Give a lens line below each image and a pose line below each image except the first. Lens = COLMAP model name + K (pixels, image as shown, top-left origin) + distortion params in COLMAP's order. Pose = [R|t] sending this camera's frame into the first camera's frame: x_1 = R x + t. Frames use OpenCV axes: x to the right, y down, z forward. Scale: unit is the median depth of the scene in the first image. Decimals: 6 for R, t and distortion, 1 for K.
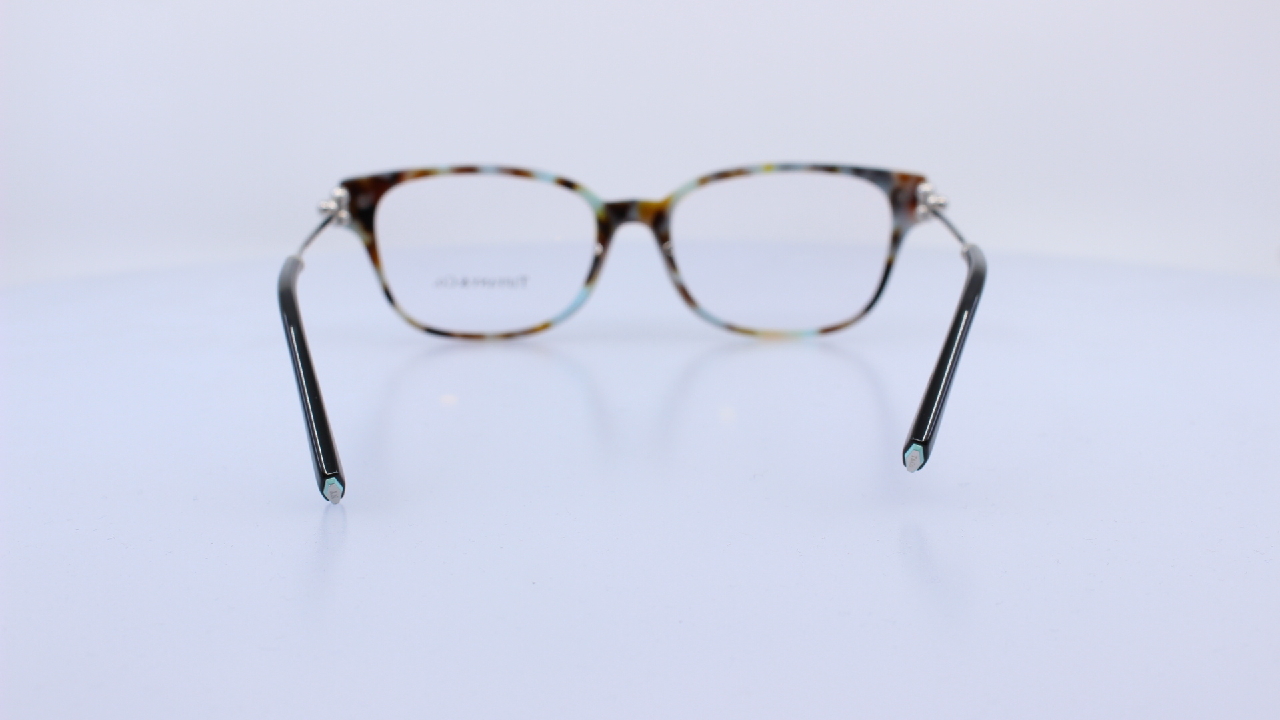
lens RADIAL K [[1618.0, 0, 638.6], [0, 1618.0, 365.8], [0, 0, 1]] dist [-0.126127, 0.000000]
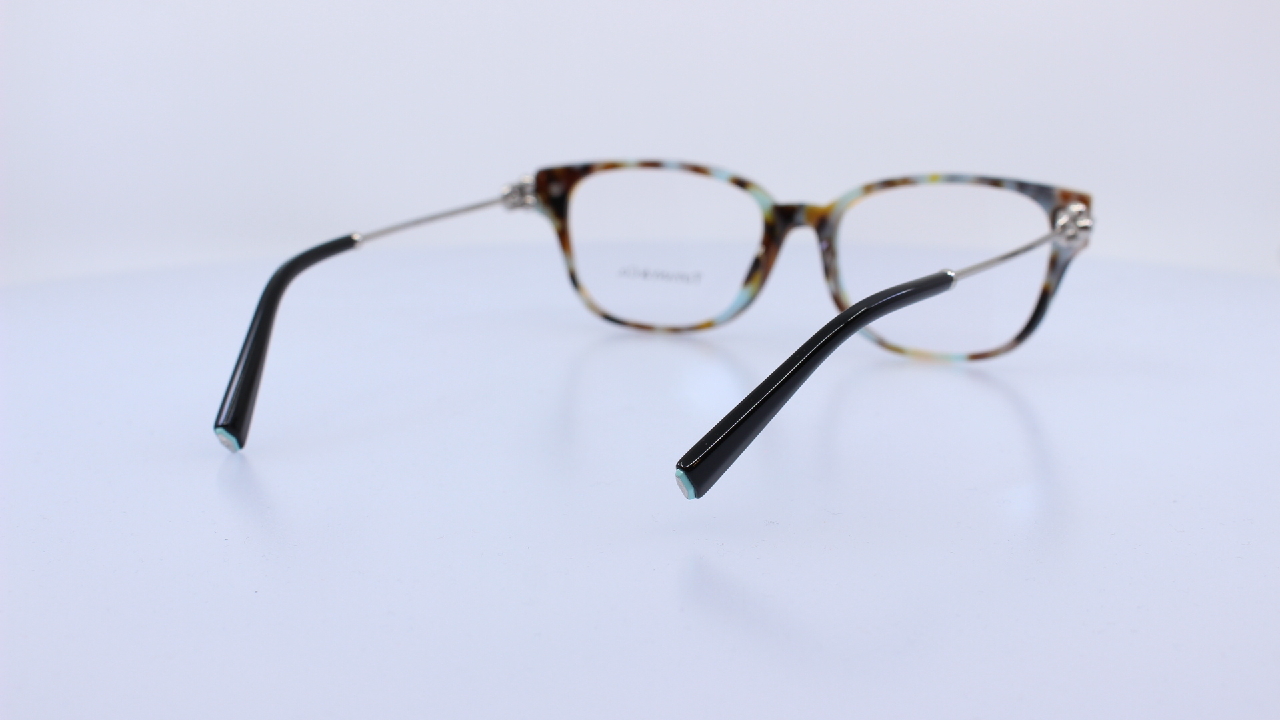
lens RADIAL K [[1618.0, 0, 639.1], [0, 1618.0, 352.5], [0, 0, 1]] dist [-0.126127, 0.000000]
pose [[0.867499, 0.102578, -0.486747, 0.396519], [-0.104375, 0.994260, 0.023510, -0.026095], [0.486365, 0.030409, 0.873226, 0.103804]]
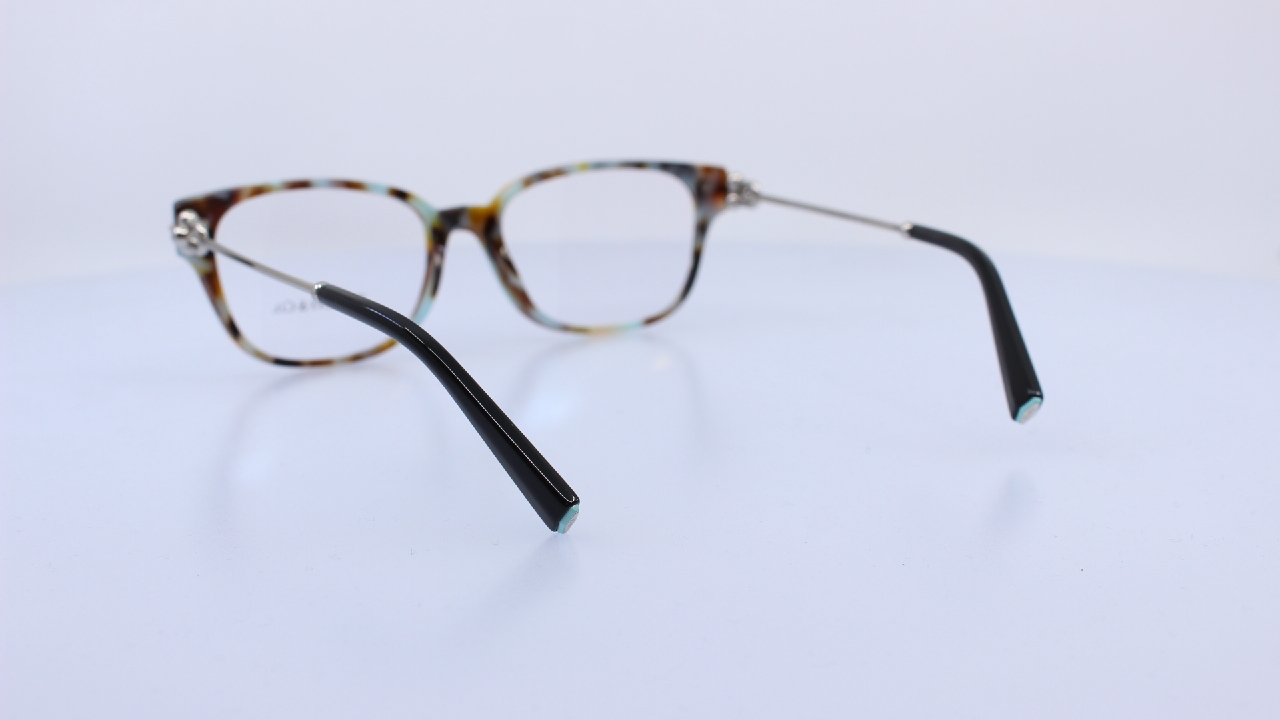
lens RADIAL K [[1618.0, 0, 637.3], [0, 1618.0, 364.0], [0, 0, 1]] dist [-0.126127, 0.000000]
pose [[0.869291, -0.103925, 0.483253, -0.393014], [0.110544, 0.993760, 0.014861, -0.011220], [-0.481782, 0.040502, 0.875355, 0.101545]]
